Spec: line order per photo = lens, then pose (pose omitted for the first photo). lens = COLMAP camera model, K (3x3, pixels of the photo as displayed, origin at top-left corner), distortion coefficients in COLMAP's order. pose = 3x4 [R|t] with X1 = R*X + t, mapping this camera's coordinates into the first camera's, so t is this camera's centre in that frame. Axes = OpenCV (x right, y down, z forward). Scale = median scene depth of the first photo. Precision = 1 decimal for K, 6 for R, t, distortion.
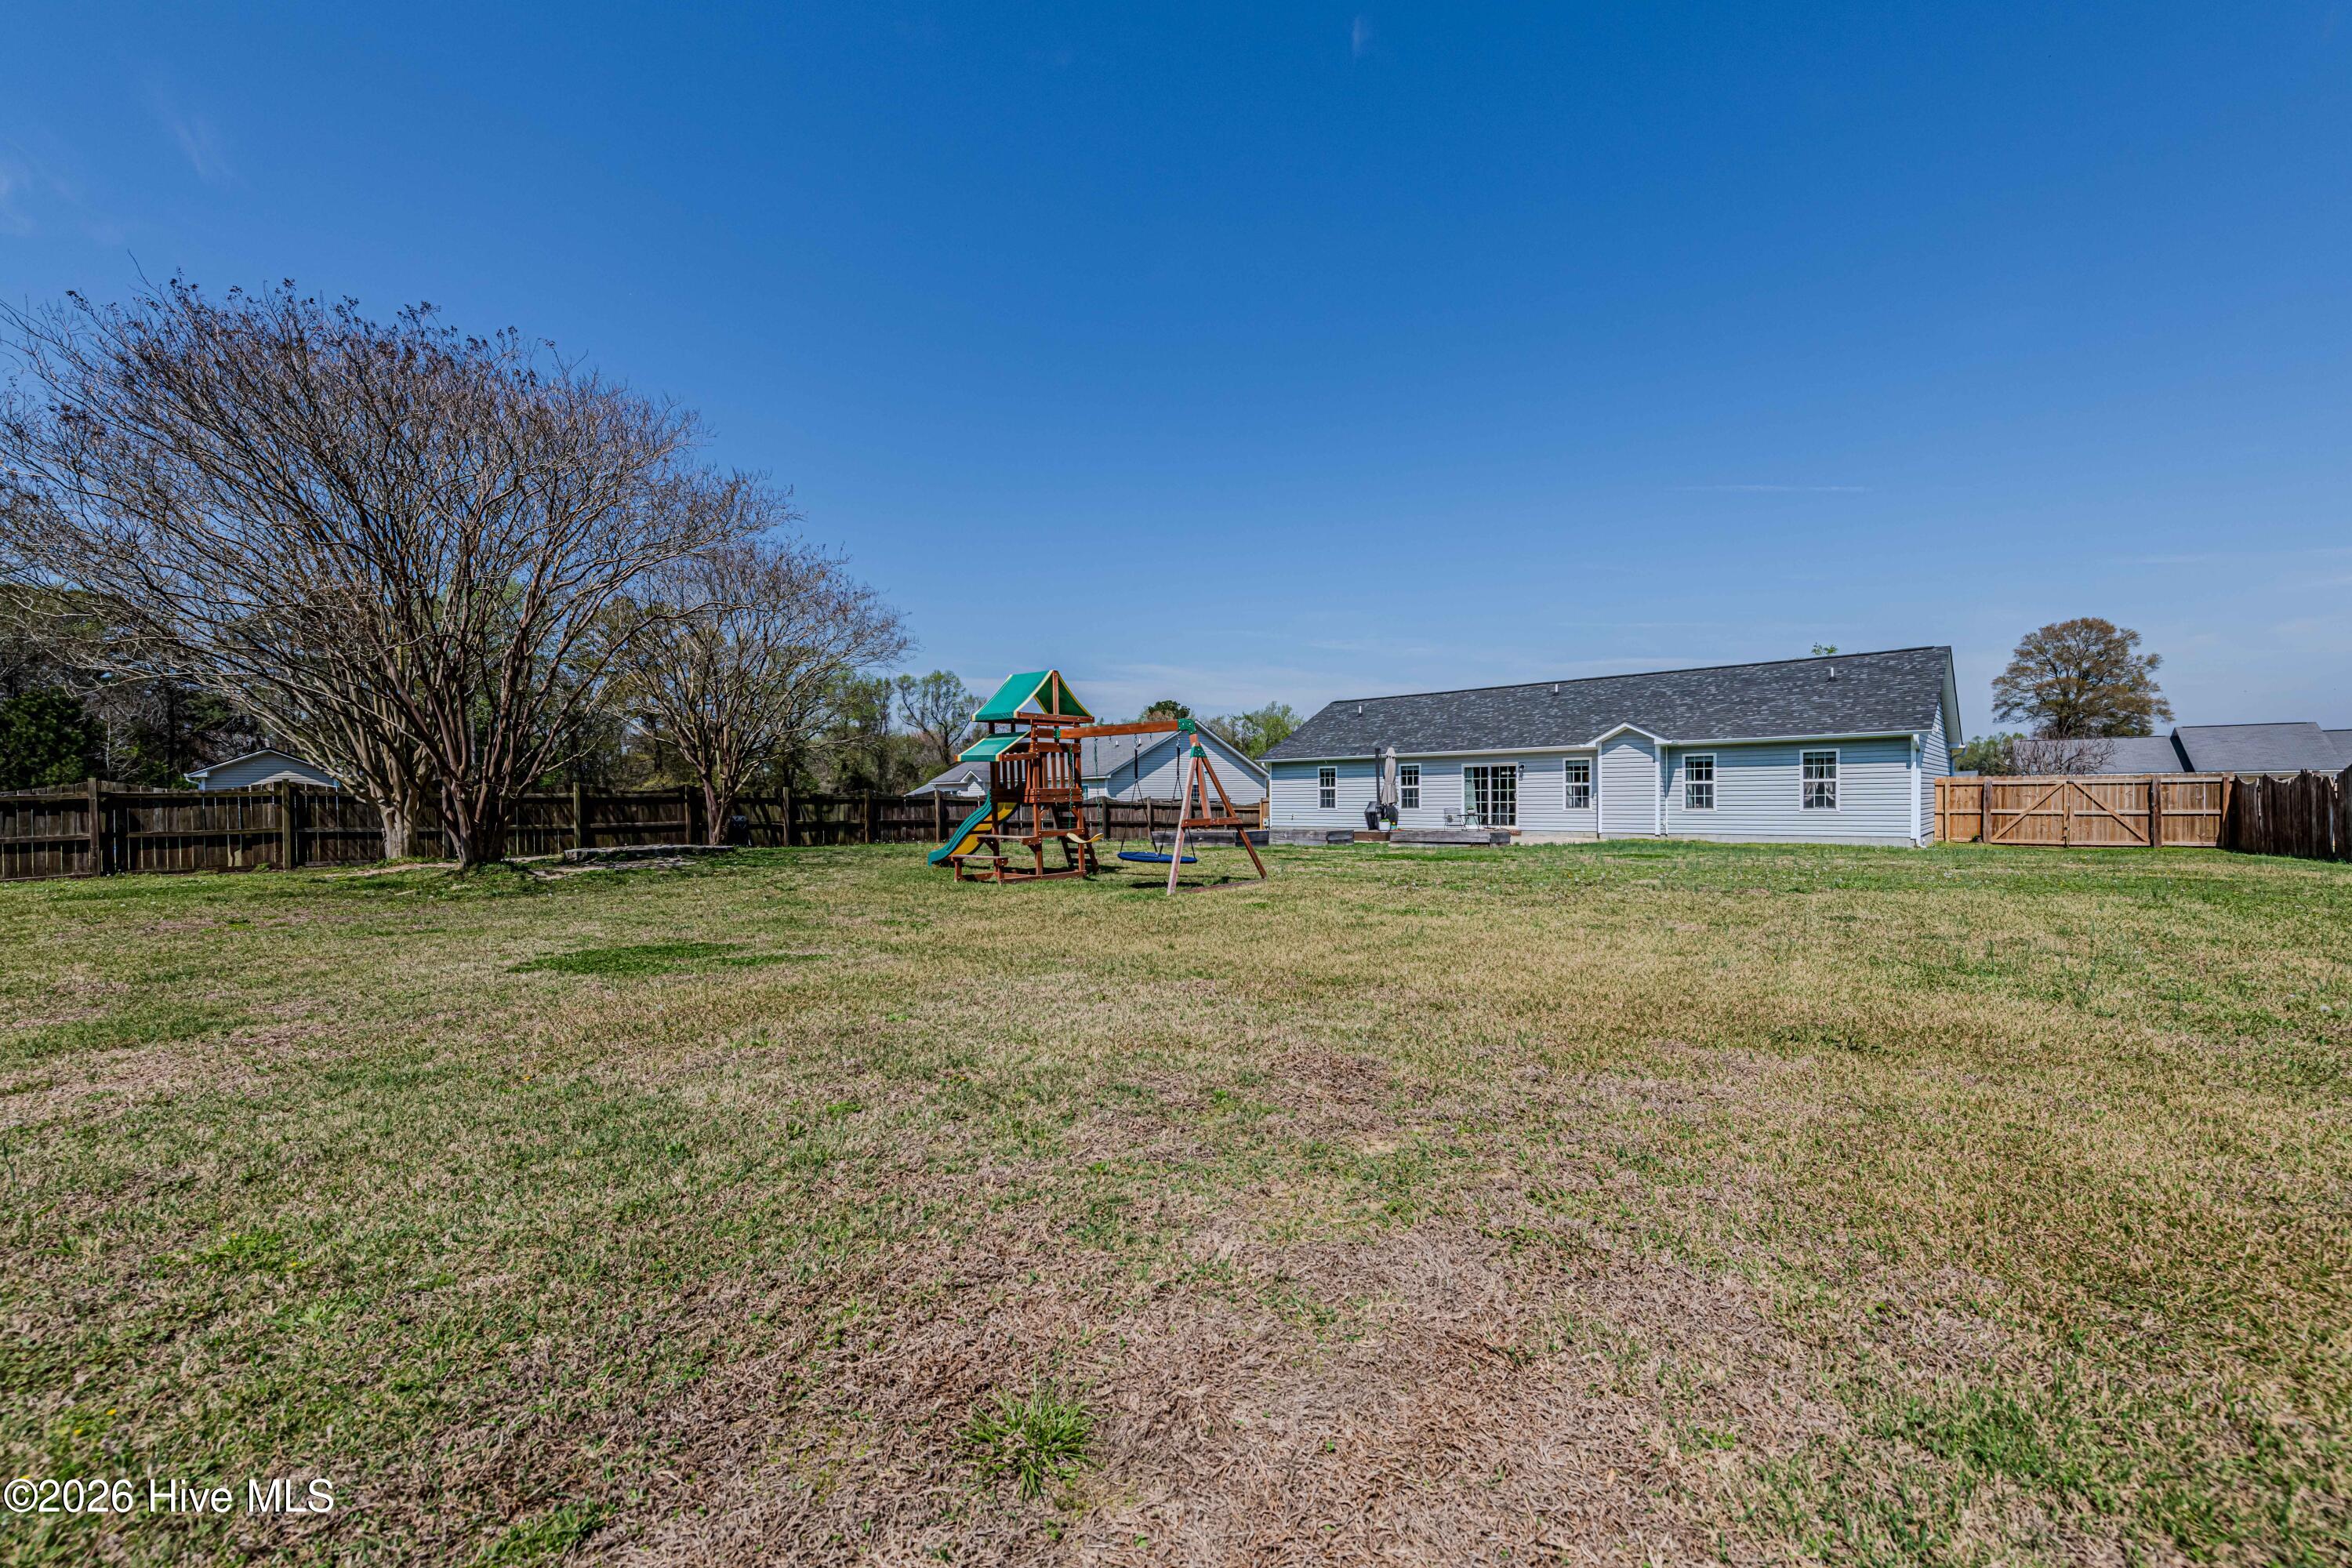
lens RADIAL K [[934.2, 0, 1183.6], [0, 934.2, 793.6], [0, 0, 1]] dist [0.009719, -0.001910]
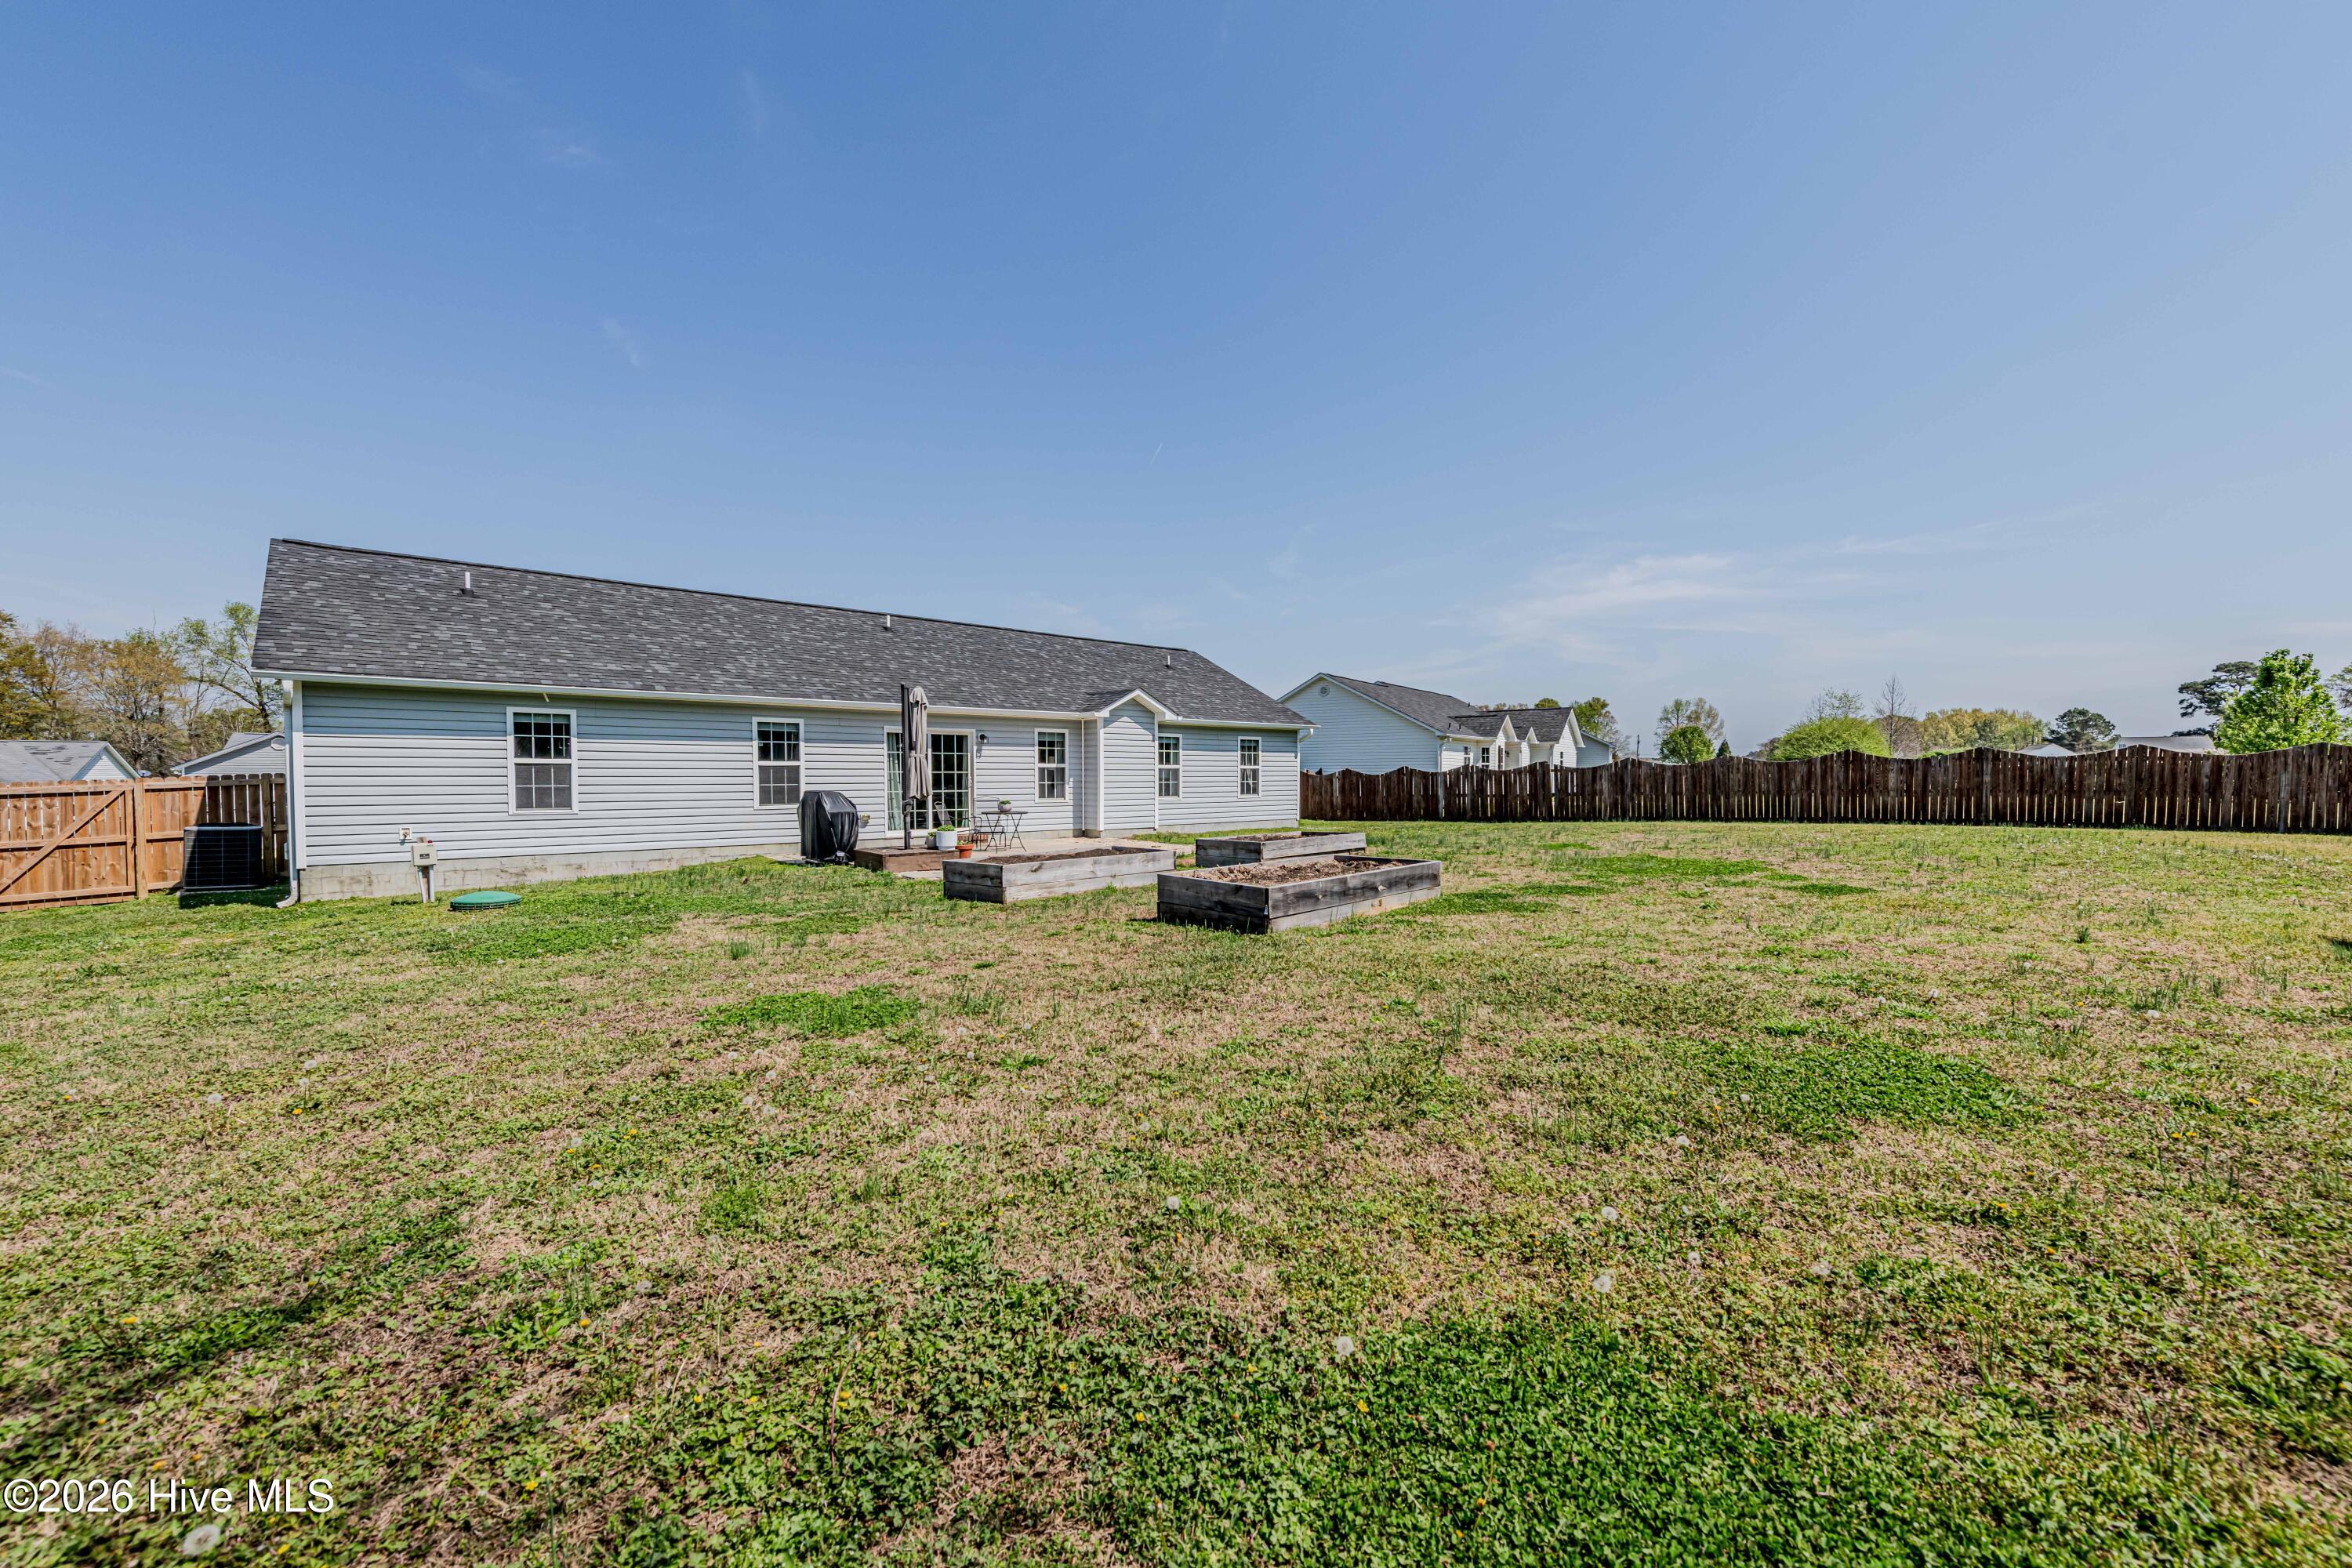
lens RADIAL K [[934.2, 0, 1200.7], [0, 934.2, 783.6], [0, 0, 1]] dist [0.009719, -0.001910]
pose [[0.071856, -0.002619, 0.997412, -0.291678], [-0.007335, 0.999968, 0.003154, 0.000864], [-0.997388, -0.007543, 0.071835, 0.822814]]
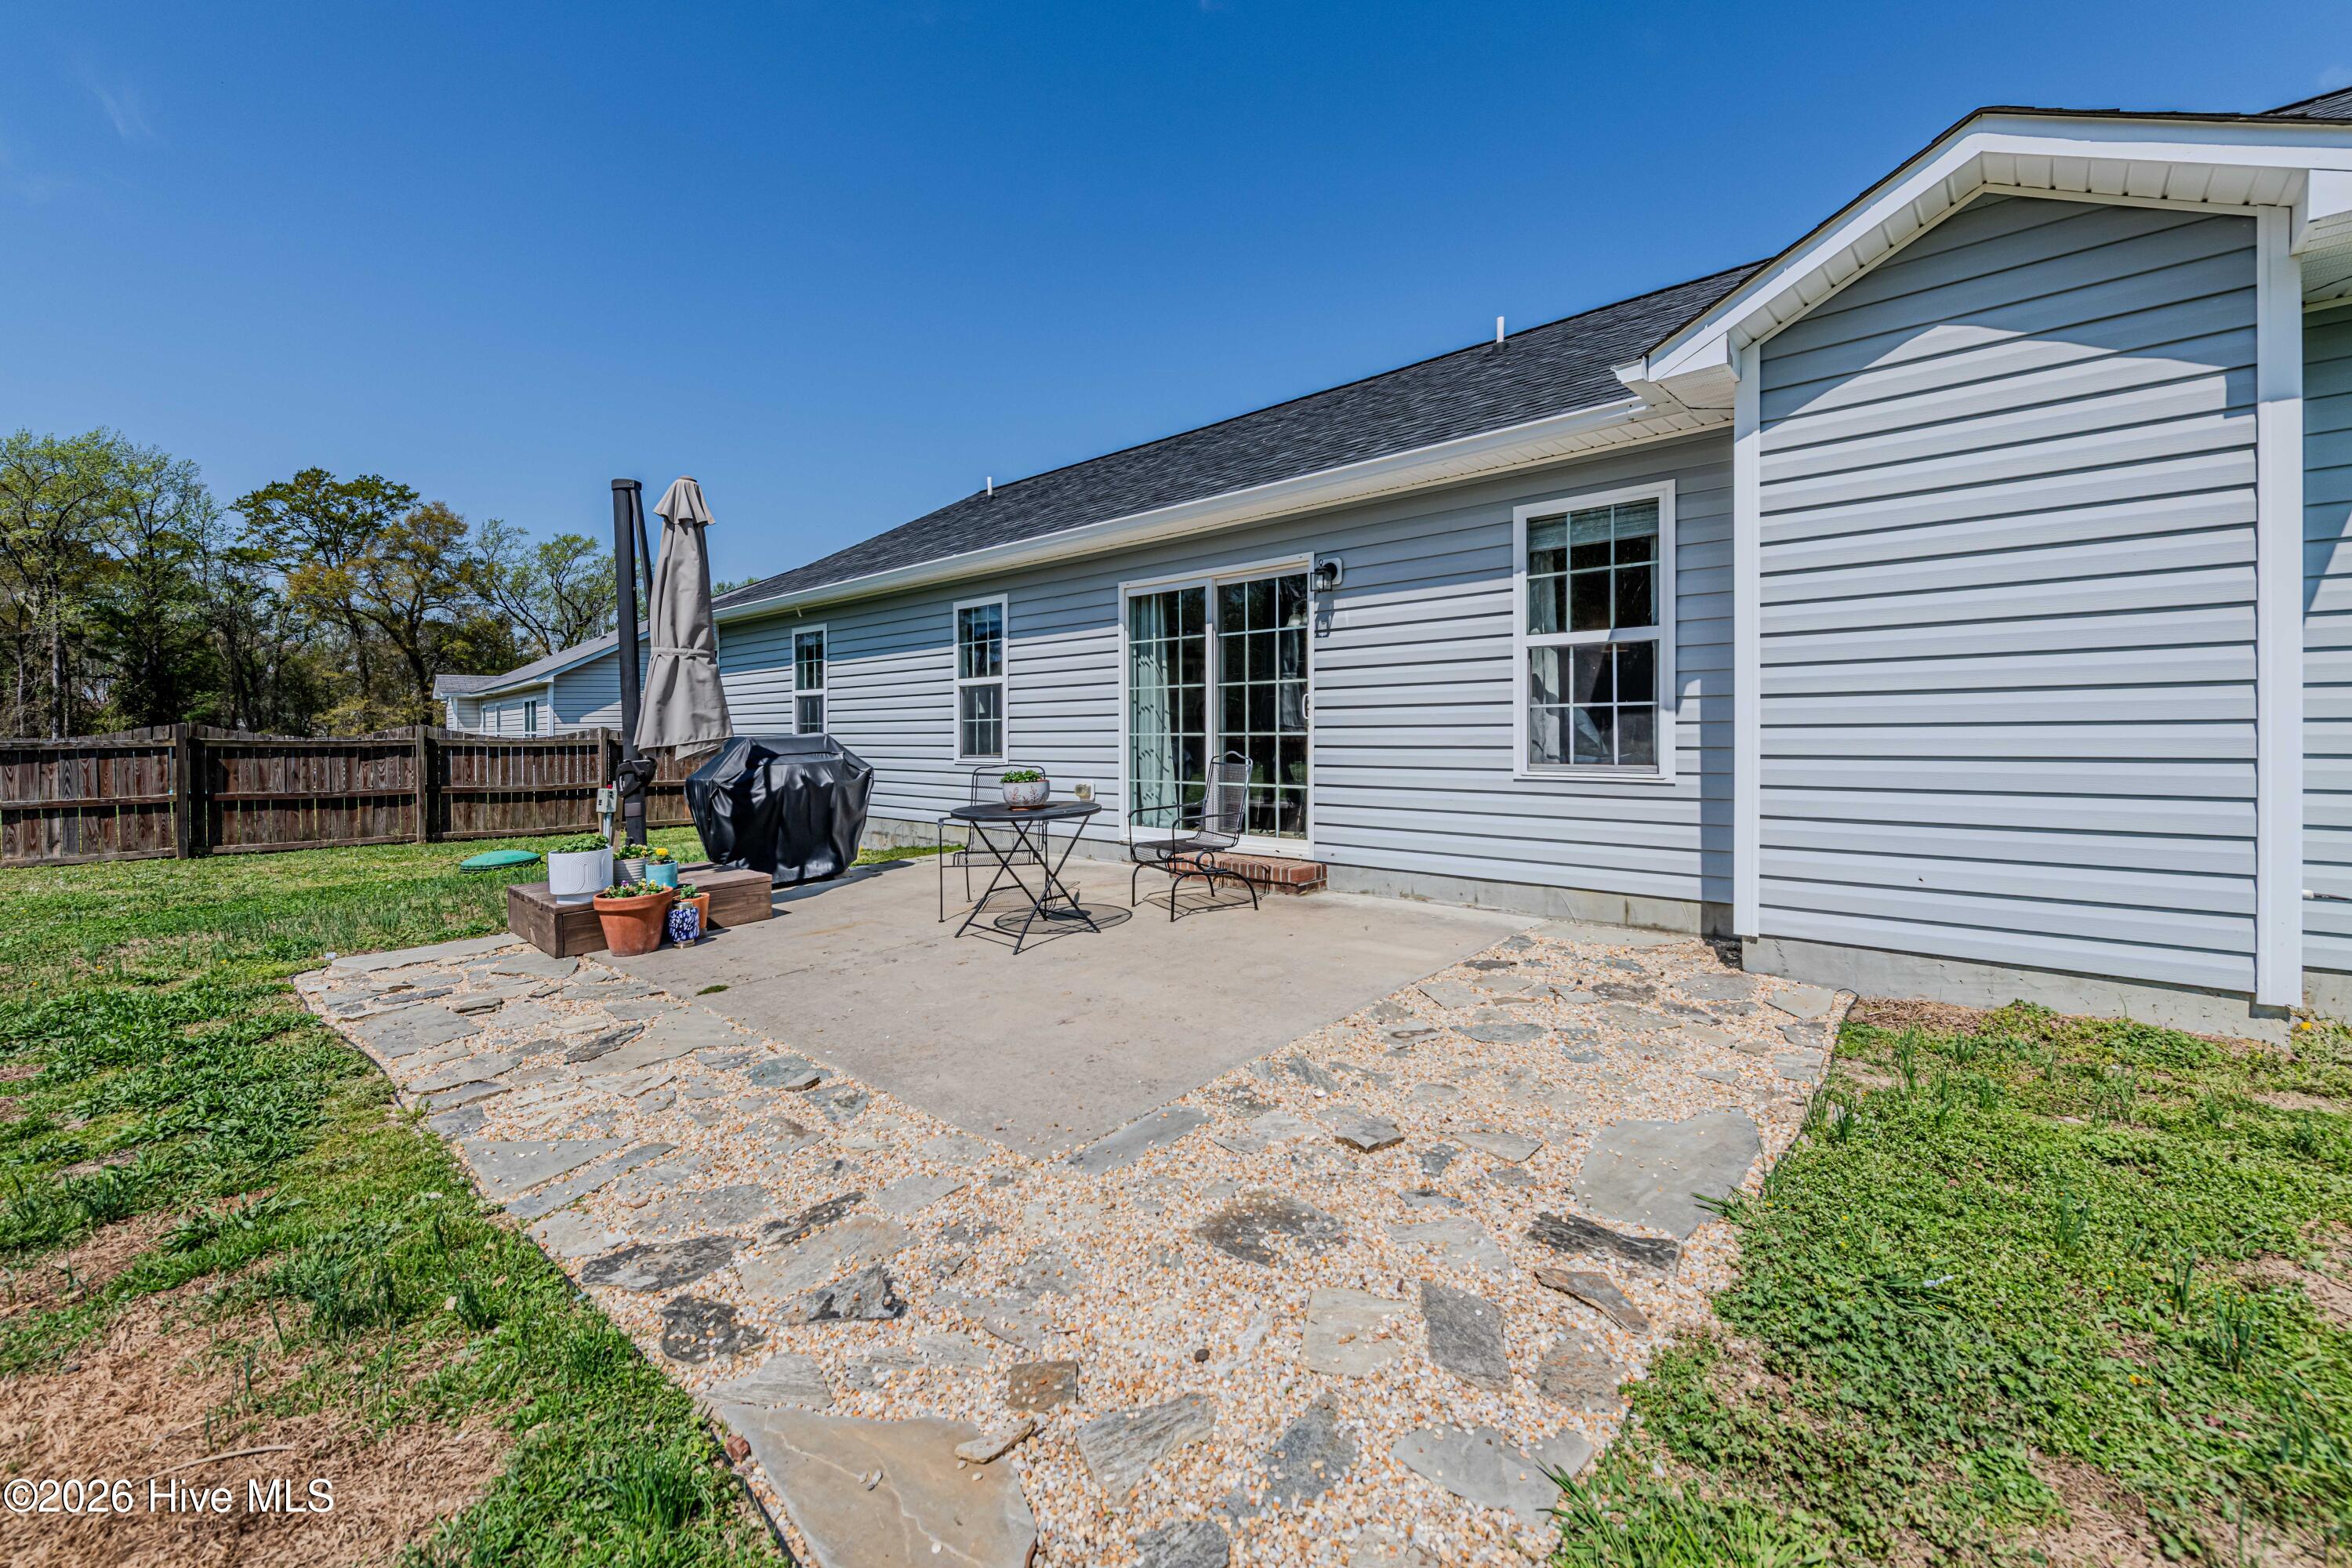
lens RADIAL K [[934.2, 0, 1167.5], [0, 934.2, 735.8], [0, 0, 1]] dist [0.009719, -0.001910]
pose [[0.999301, -0.013275, 0.034952, 0.325523], [0.012501, 0.999673, 0.022291, 0.004290], [-0.035237, -0.021839, 0.999140, 0.805437]]
